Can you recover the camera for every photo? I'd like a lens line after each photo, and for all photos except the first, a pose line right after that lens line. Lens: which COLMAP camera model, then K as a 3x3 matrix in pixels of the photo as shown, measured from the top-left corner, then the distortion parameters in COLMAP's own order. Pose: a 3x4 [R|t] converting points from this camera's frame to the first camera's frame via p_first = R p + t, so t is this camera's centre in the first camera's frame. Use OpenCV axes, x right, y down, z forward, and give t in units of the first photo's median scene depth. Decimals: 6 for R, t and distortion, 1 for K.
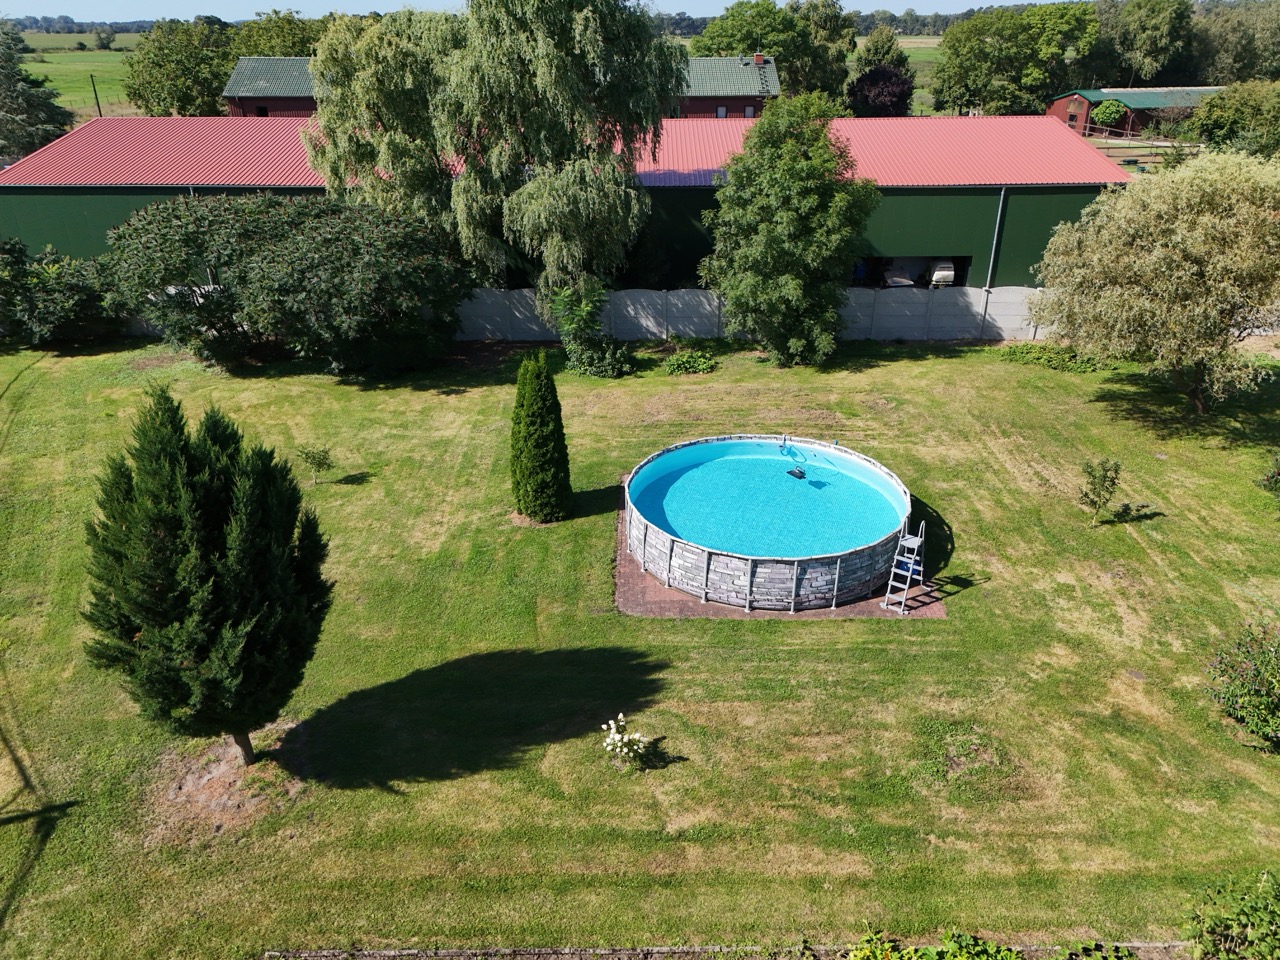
lens RADIAL K [[943.9, 0, 635.1], [0, 943.9, 480.6], [0, 0, 1]] dist [0.063499, -0.053447]
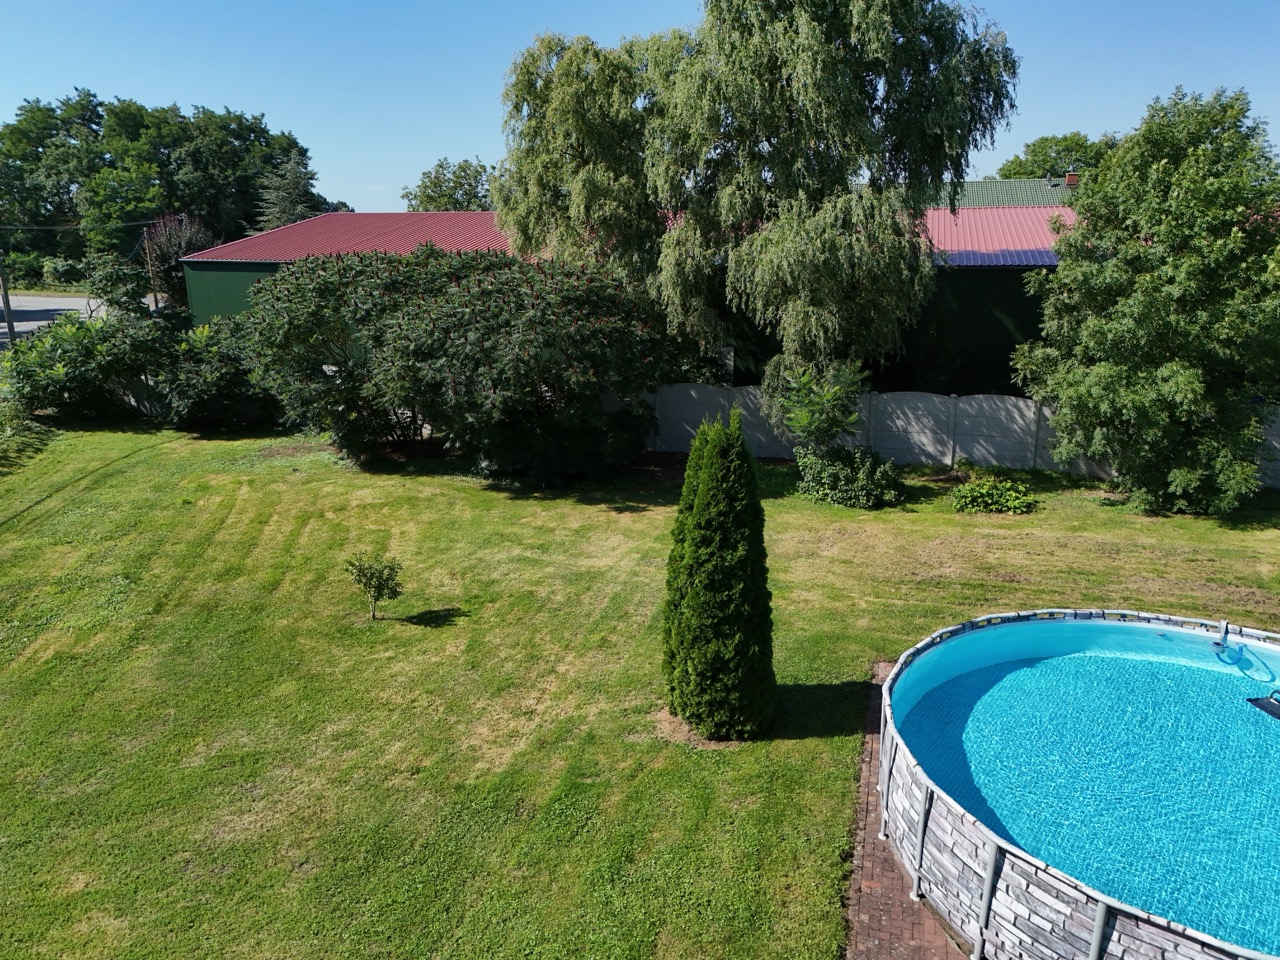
lens RADIAL K [[943.9, 0, 640.2], [0, 943.9, 483.2], [0, 0, 1]] dist [0.063499, -0.053447]
pose [[0.964658, 0.071249, -0.253690, -0.012507], [-0.113515, 0.981201, -0.156071, -0.006418], [0.237801, 0.179353, 0.954611, 0.418440]]
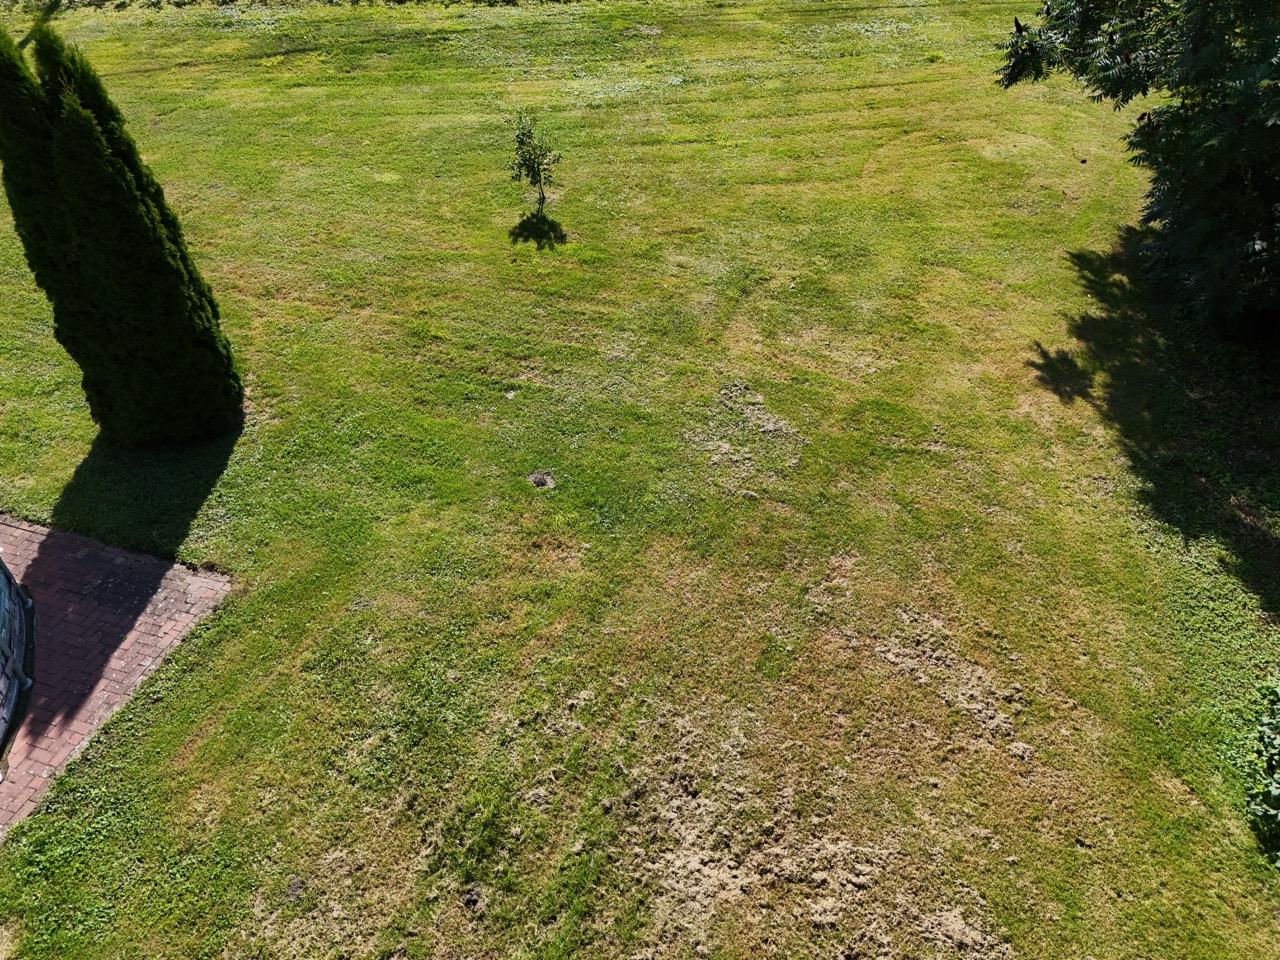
lens RADIAL K [[943.9, 0, 645.5], [0, 943.9, 480.4], [0, 0, 1]] dist [0.063499, -0.053447]
pose [[-0.313604, 0.623595, -0.716088, 0.160002], [-0.400063, 0.597161, 0.695232, -0.314344], [0.861163, 0.504508, 0.062205, 1.085641]]
